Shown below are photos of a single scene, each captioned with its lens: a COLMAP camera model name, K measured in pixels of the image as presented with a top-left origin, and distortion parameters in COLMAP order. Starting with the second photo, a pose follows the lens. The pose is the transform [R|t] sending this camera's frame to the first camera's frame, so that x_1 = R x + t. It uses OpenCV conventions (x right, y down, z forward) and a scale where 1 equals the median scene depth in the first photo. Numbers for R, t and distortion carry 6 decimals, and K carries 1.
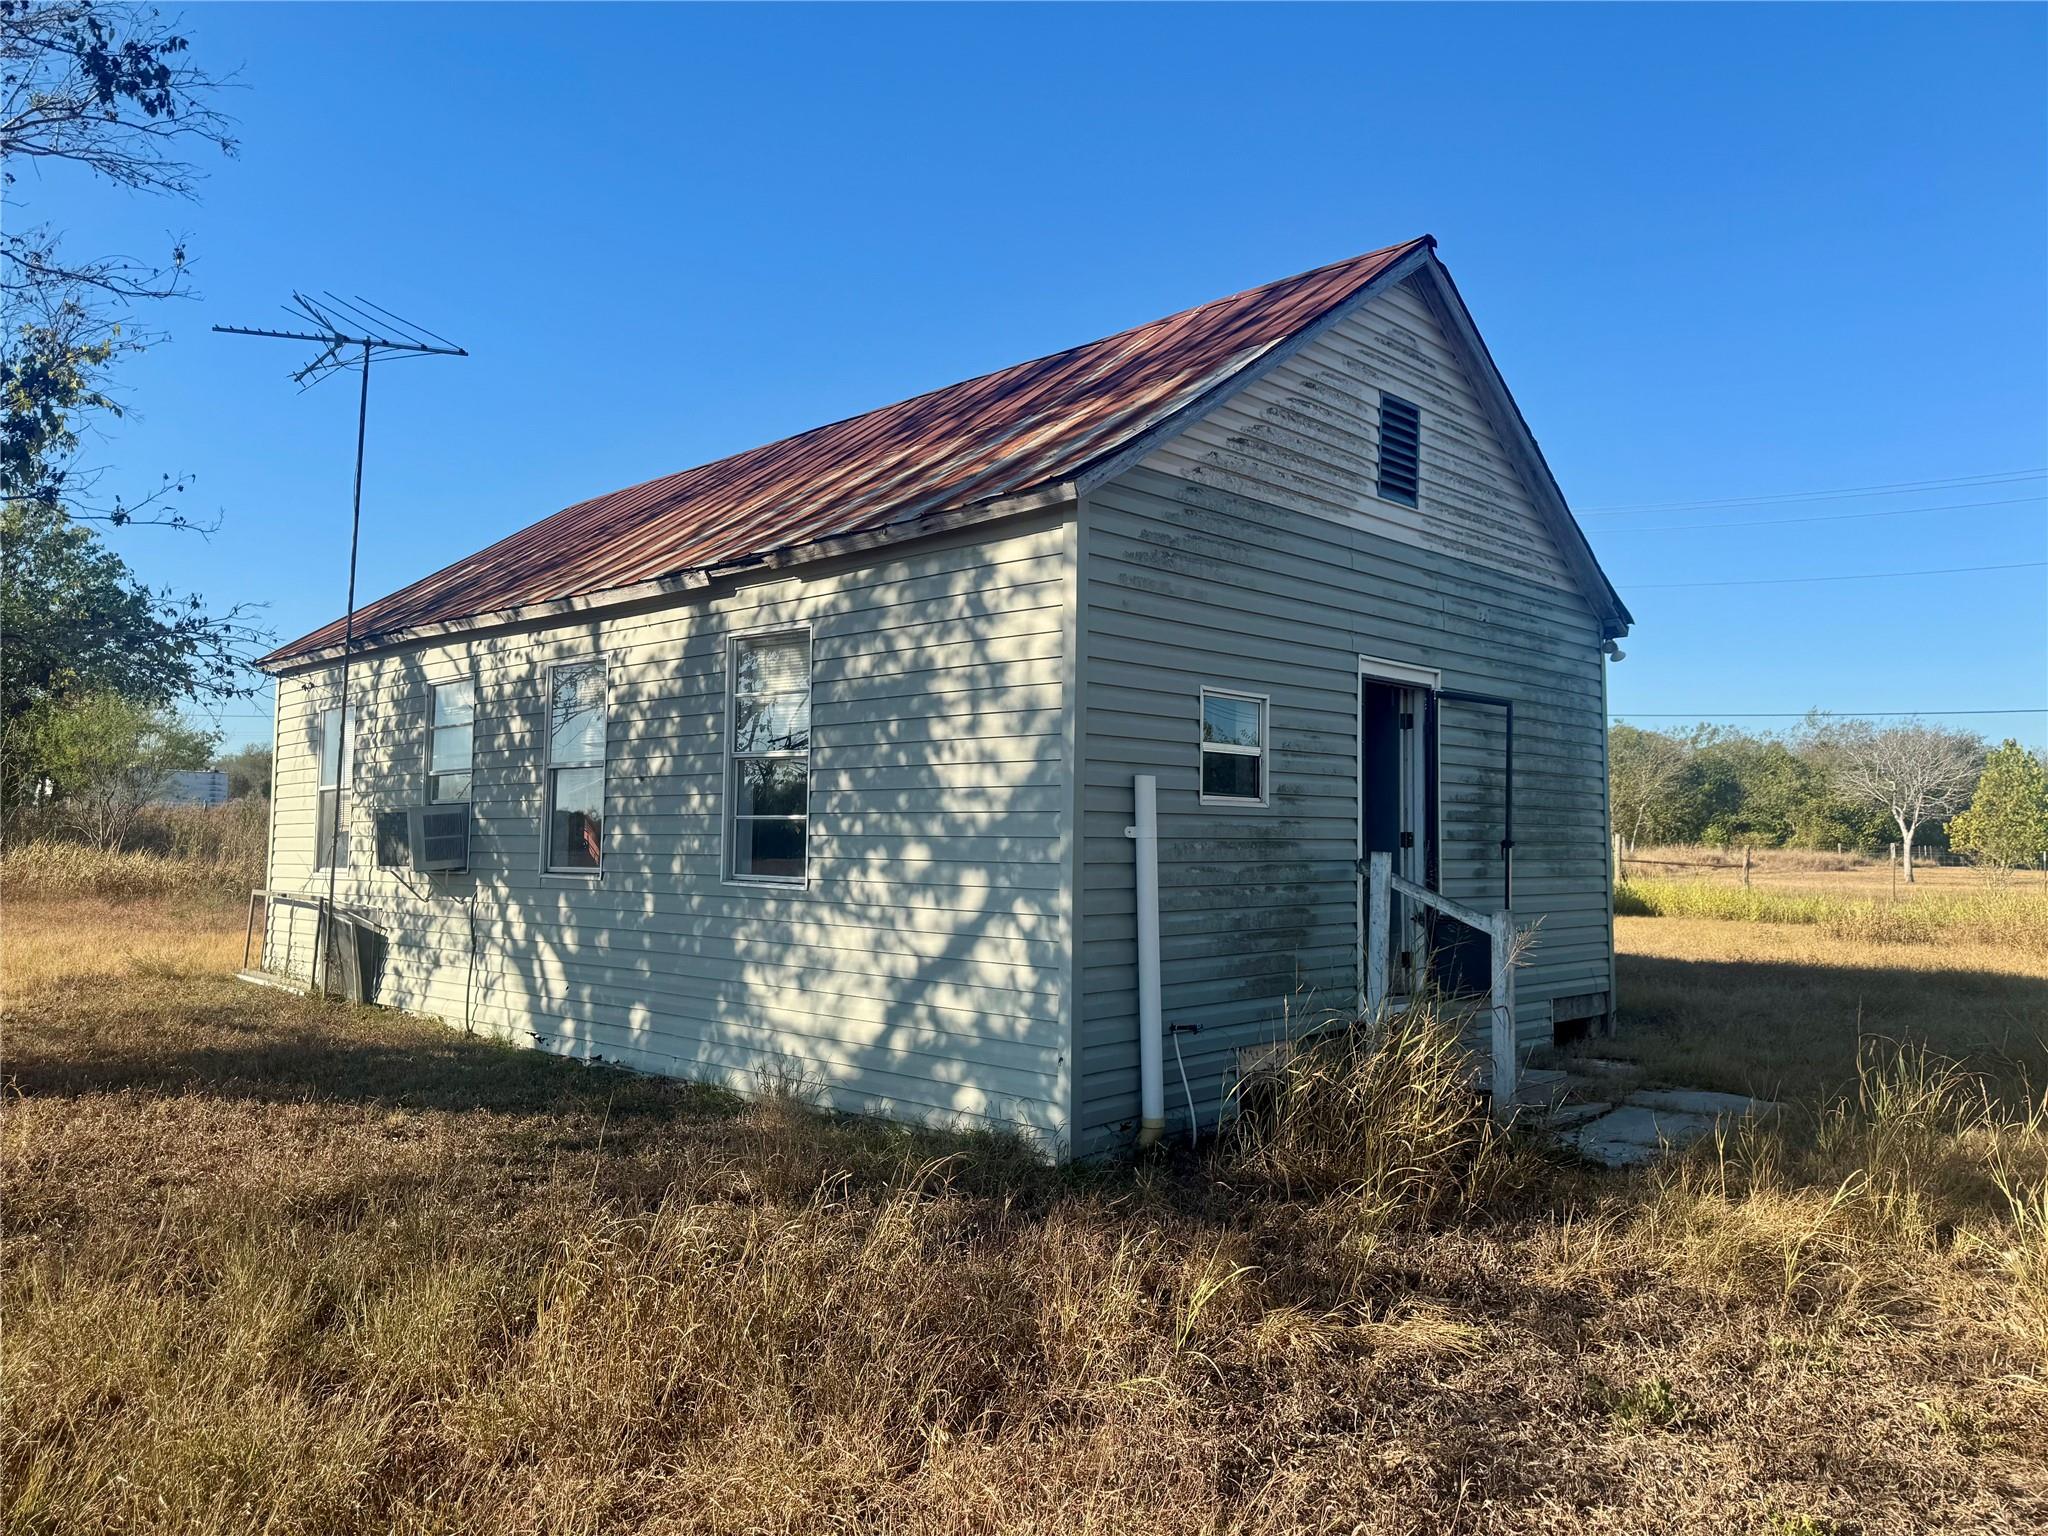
lens RADIAL K [[1437.3, 0, 1020.9], [0, 1437.3, 769.8], [0, 0, 1]] dist [0.069409, -0.002234]
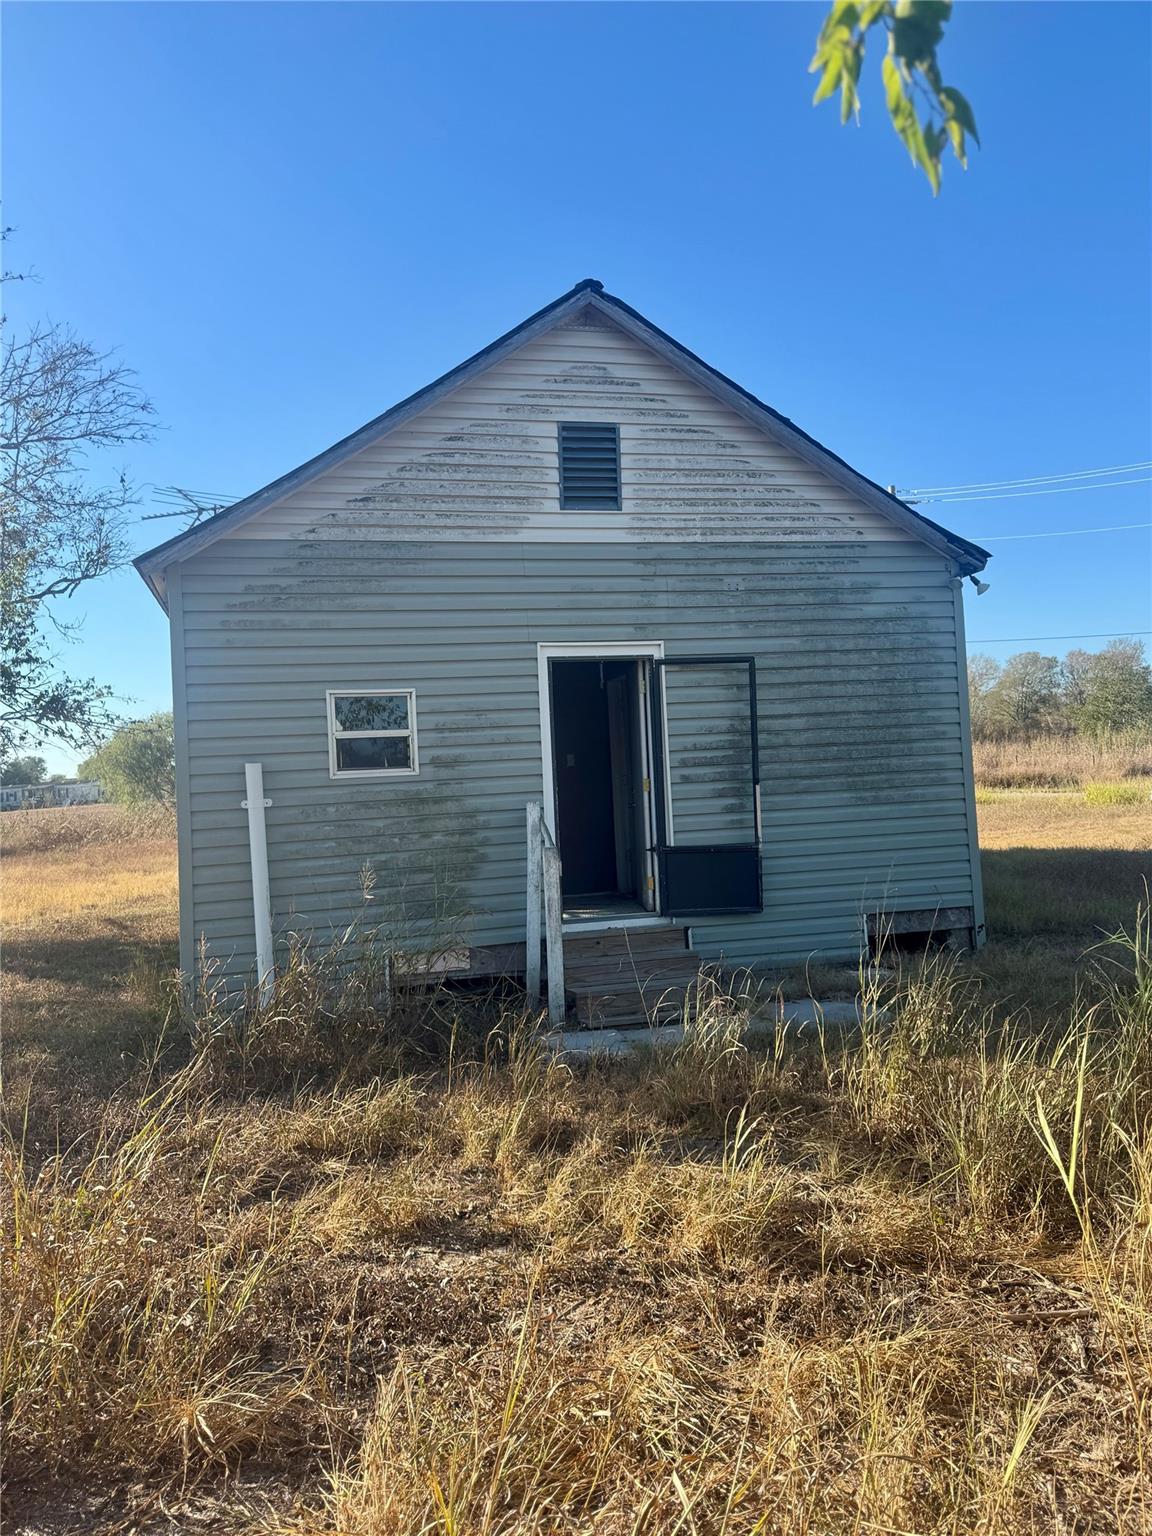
lens RADIAL K [[1078.0, 0, 575.2], [0, 1078.0, 766.1], [0, 0, 1]] dist [0.069409, -0.002234]
pose [[0.854171, -0.065479, -0.515853, 0.734335], [0.087297, 0.996017, 0.018122, 0.012226], [0.512612, -0.060512, 0.856485, 0.213388]]
